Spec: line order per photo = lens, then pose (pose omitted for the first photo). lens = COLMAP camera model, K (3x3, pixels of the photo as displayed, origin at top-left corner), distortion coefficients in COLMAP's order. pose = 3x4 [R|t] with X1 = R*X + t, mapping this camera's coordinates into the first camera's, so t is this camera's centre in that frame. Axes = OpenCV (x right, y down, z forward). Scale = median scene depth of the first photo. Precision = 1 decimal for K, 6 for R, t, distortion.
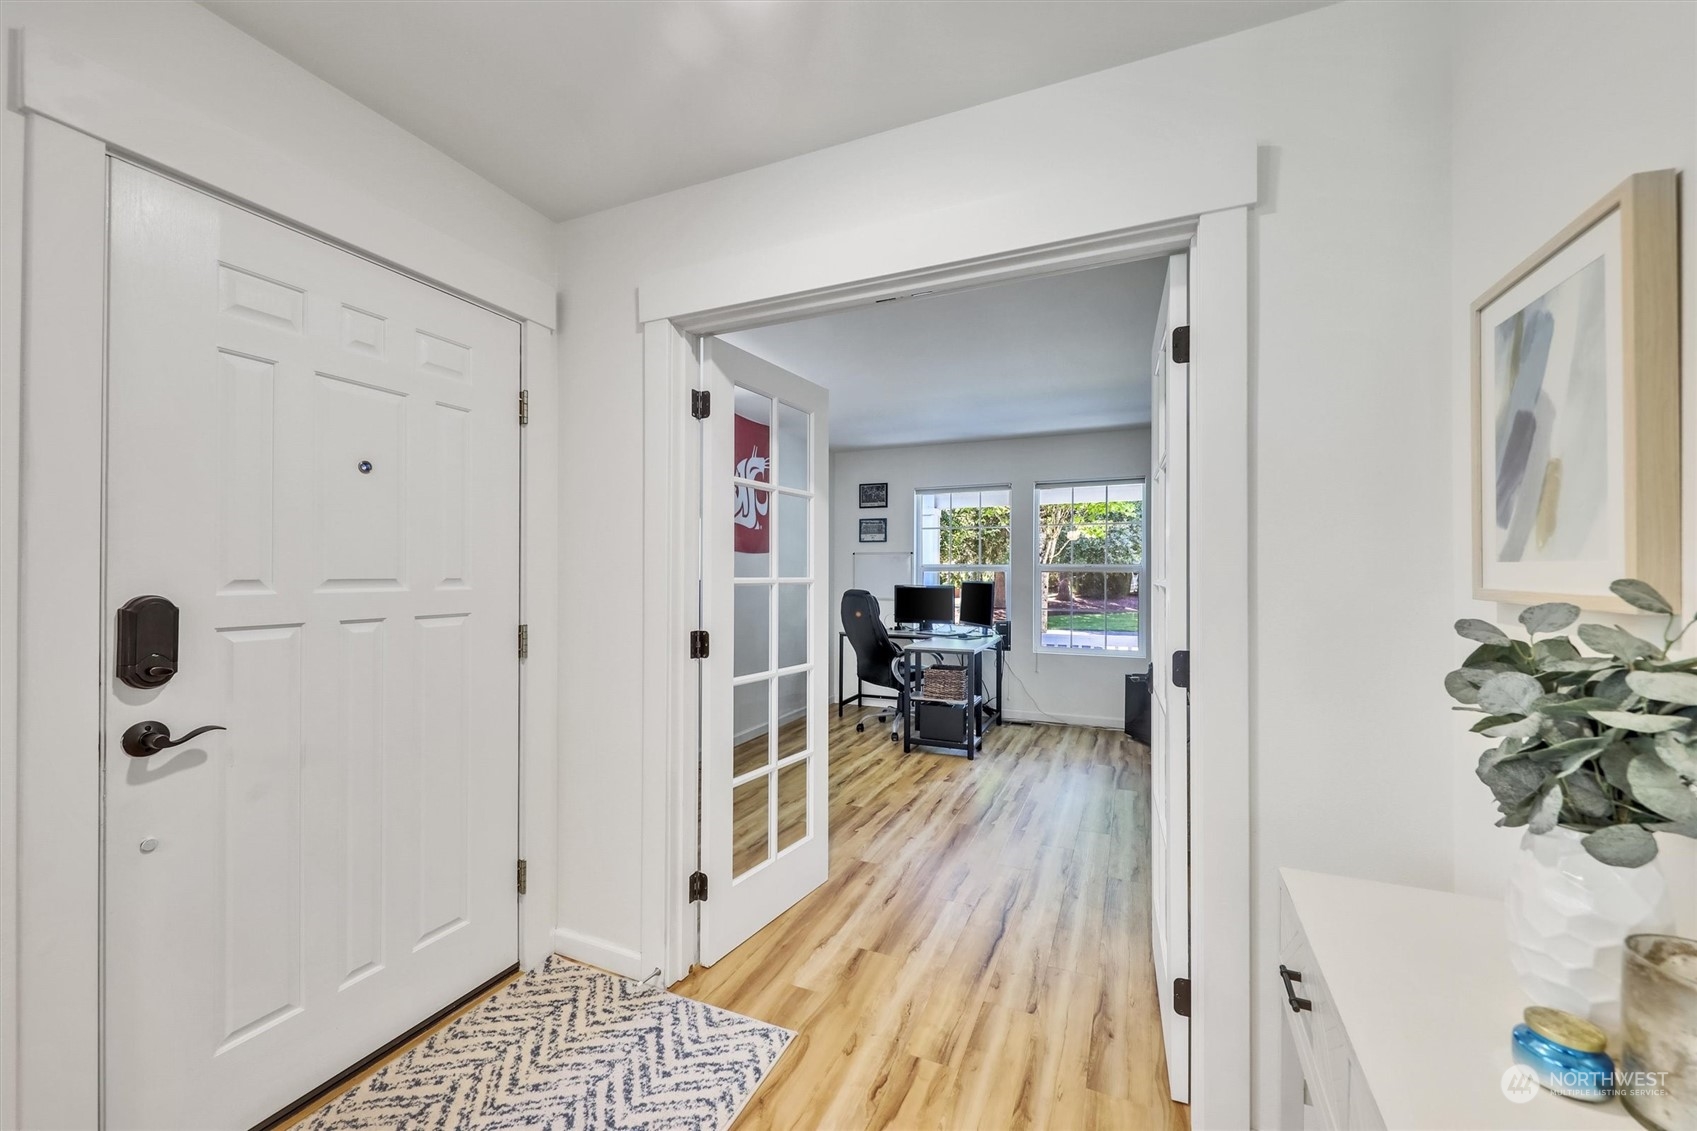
lens RADIAL K [[655.9, 0, 851.1], [0, 655.9, 568.5], [0, 0, 1]] dist [0.015584, 0.000008]
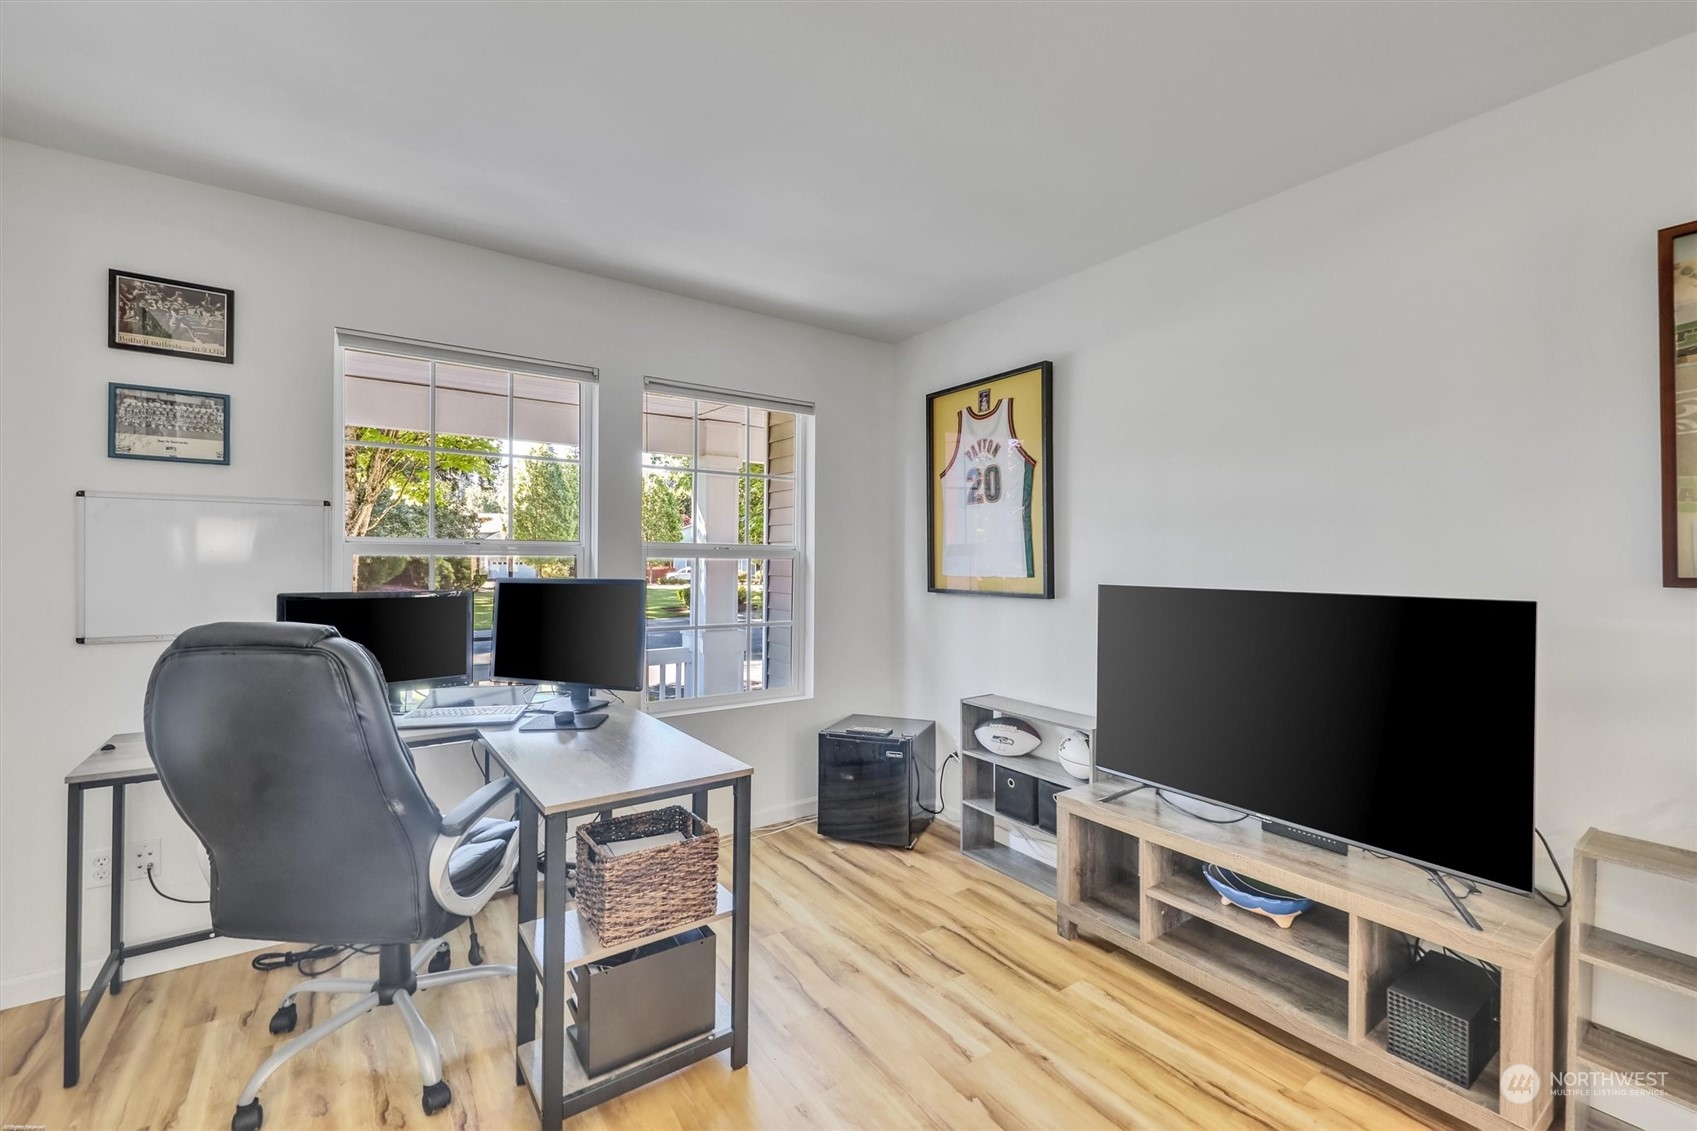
lens RADIAL K [[721.5, 0, 847.4], [0, 721.5, 562.4], [0, 0, 1]] dist [-0.001942, -0.000037]
pose [[0.521139, 0.000089, 0.853472, -0.095918], [-0.013627, 0.999873, 0.008217, 0.001927], [-0.853363, -0.015912, 0.521074, 0.534442]]
